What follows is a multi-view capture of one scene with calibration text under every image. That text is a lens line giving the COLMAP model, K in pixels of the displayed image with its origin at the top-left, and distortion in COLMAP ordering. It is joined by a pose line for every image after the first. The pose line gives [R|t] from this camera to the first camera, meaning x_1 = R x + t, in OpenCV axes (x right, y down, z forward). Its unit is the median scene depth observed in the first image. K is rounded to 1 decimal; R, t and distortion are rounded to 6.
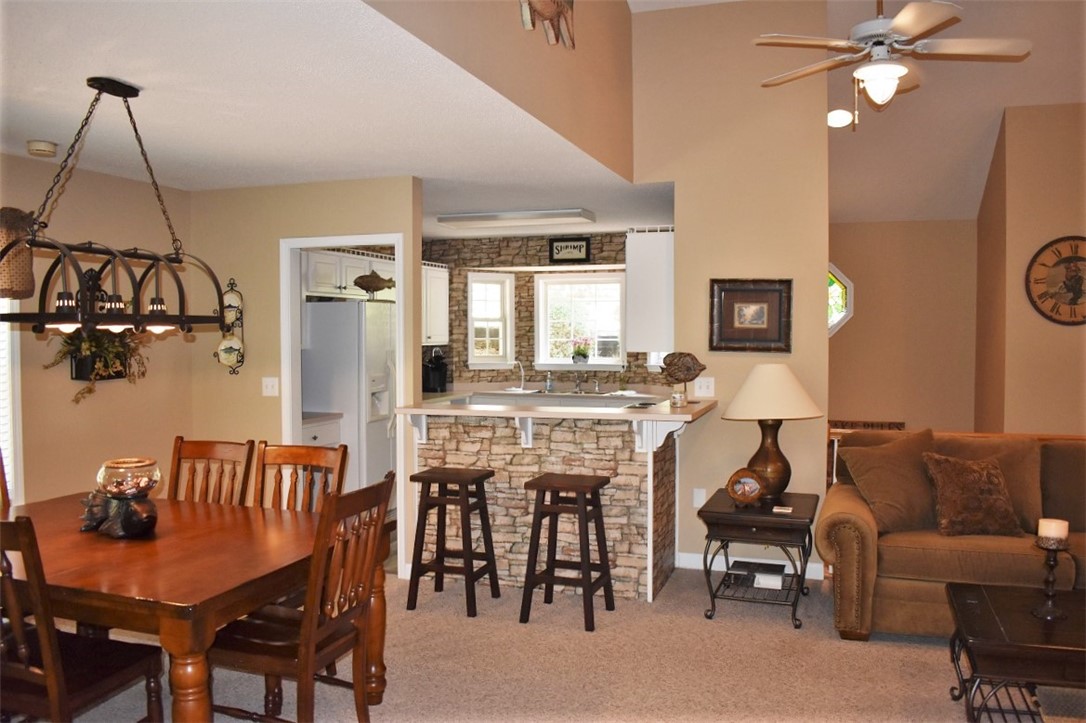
lens RADIAL K [[872.3, 0, 543.3], [0, 872.3, 362.2], [0, 0, 1]] dist [-0.077938, -0.003191]
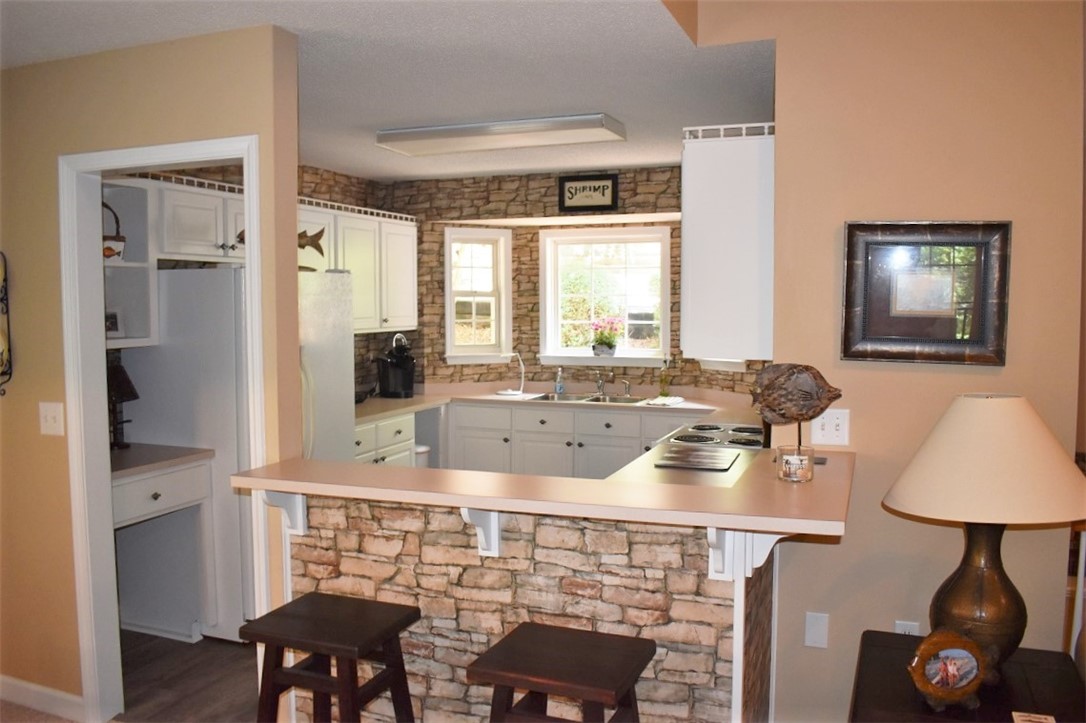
lens RADIAL K [[872.3, 0, 539.5], [0, 872.3, 357.0], [0, 0, 1]] dist [-0.077938, -0.003191]
pose [[0.999283, 0.001646, -0.037833, 0.026347], [-0.000534, 0.999569, 0.029364, -0.028699], [0.037865, -0.029323, 0.998853, 0.452595]]
